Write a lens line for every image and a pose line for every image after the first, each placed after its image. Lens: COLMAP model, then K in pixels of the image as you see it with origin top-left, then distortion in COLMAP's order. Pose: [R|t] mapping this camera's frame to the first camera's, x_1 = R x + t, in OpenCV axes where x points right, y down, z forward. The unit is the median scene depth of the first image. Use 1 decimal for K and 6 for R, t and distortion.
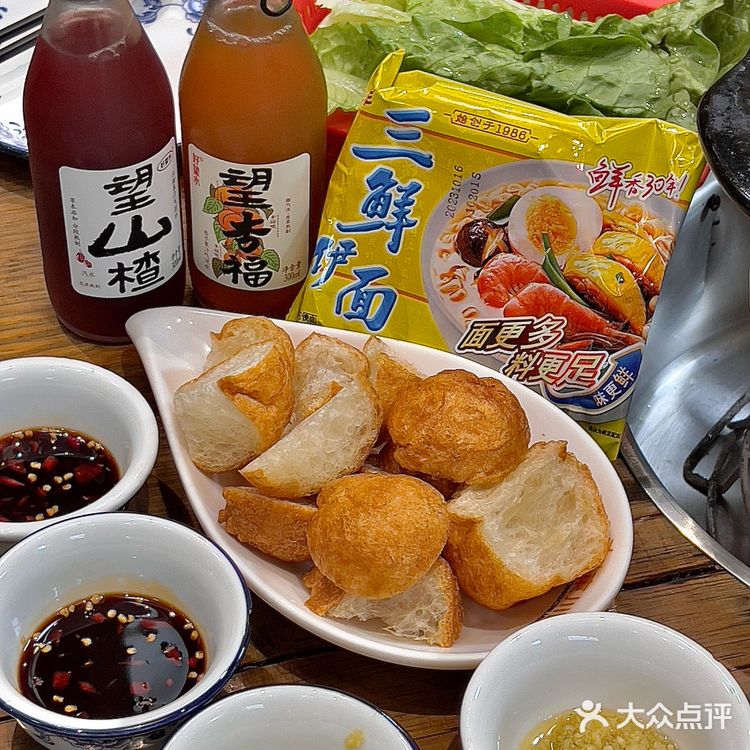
lens RADIAL K [[2010.8, 0, 375.2], [0, 2010.8, 374.5], [0, 0, 1]] dist [0.527808, 0.000000]
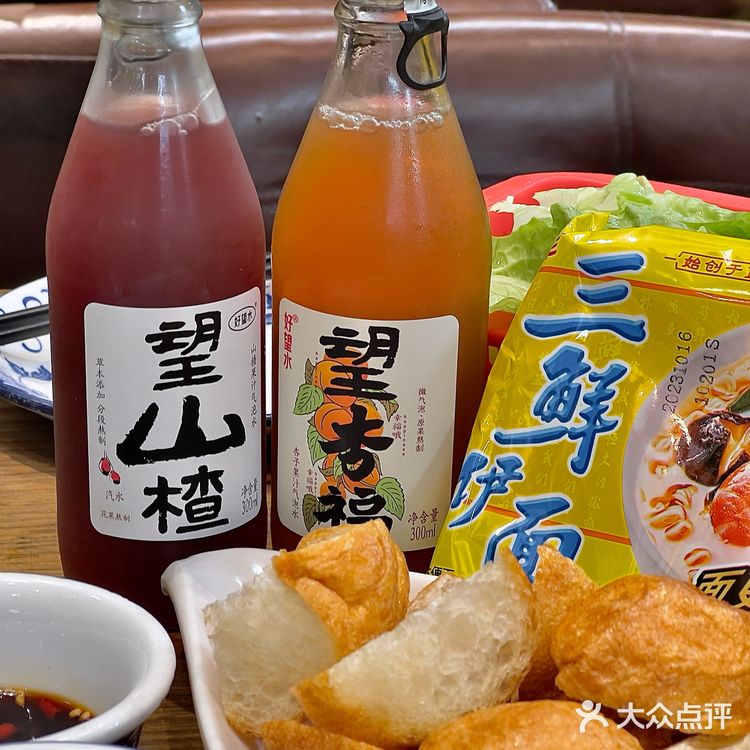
lens RADIAL K [[2351.0, 0, 373.6], [0, 2351.0, 375.3], [0, 0, 1]] dist [0.037913, 0.000000]
pose [[0.993012, 0.042247, -0.110191, 0.025301], [-0.079350, 0.930170, -0.358451, 0.184573], [0.087353, 0.364690, 0.927022, 0.293106]]
